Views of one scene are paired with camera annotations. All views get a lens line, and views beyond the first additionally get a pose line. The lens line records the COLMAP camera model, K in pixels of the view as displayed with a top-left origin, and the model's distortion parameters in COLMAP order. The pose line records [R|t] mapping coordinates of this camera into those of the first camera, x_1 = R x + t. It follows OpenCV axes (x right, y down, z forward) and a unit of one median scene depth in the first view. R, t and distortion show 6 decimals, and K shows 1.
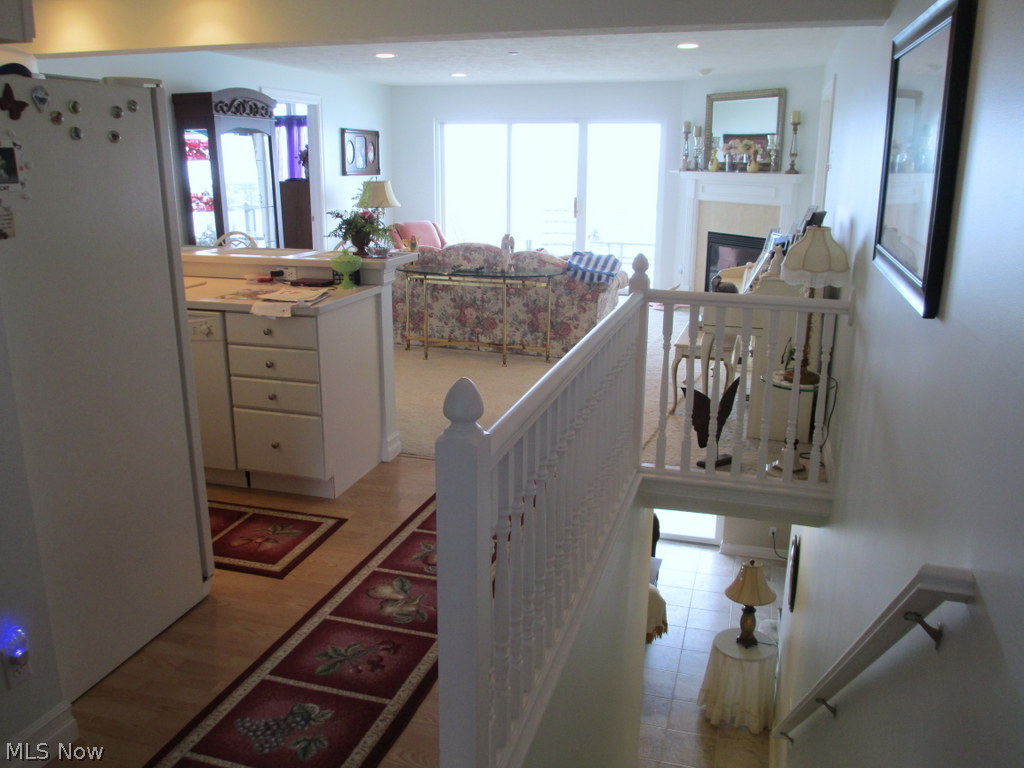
lens RADIAL K [[859.3, 0, 512.9], [0, 859.3, 385.2], [0, 0, 1]] dist [-0.049171, 0.010425]
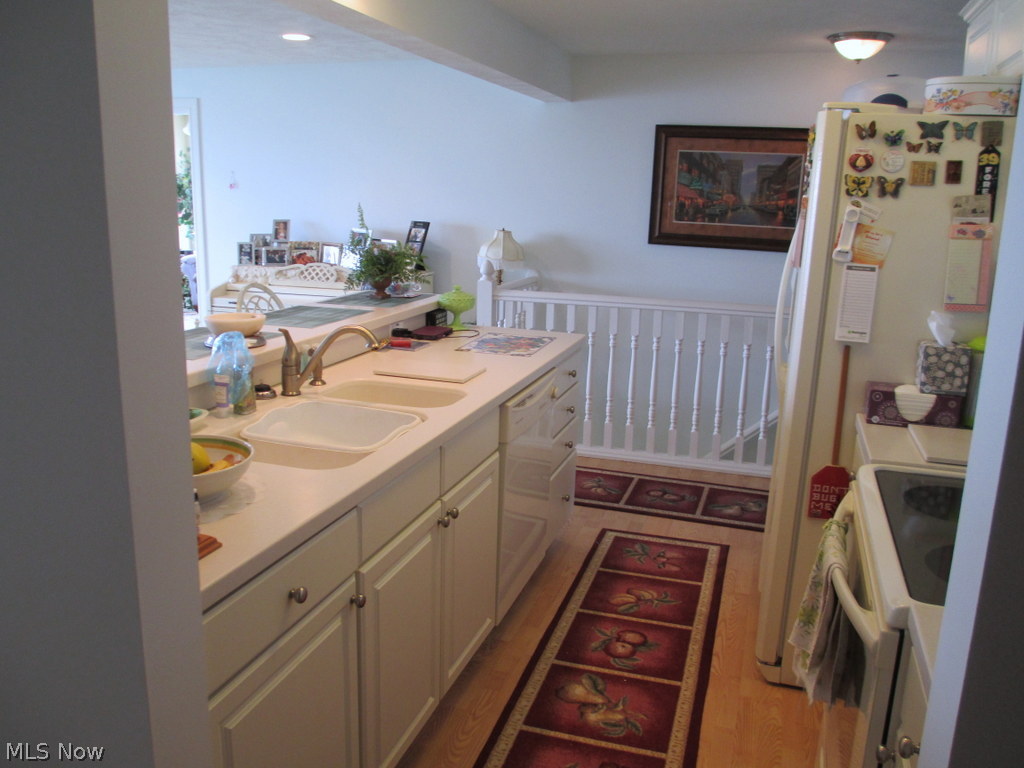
lens RADIAL K [[859.3, 0, 513.8], [0, 859.3, 378.3], [0, 0, 1]] dist [-0.049171, 0.010425]
pose [[0.025637, -0.225676, 0.973865, -1.254258], [0.232325, 0.948857, 0.213765, -0.287834], [-0.972300, 0.220773, 0.076756, 1.042817]]
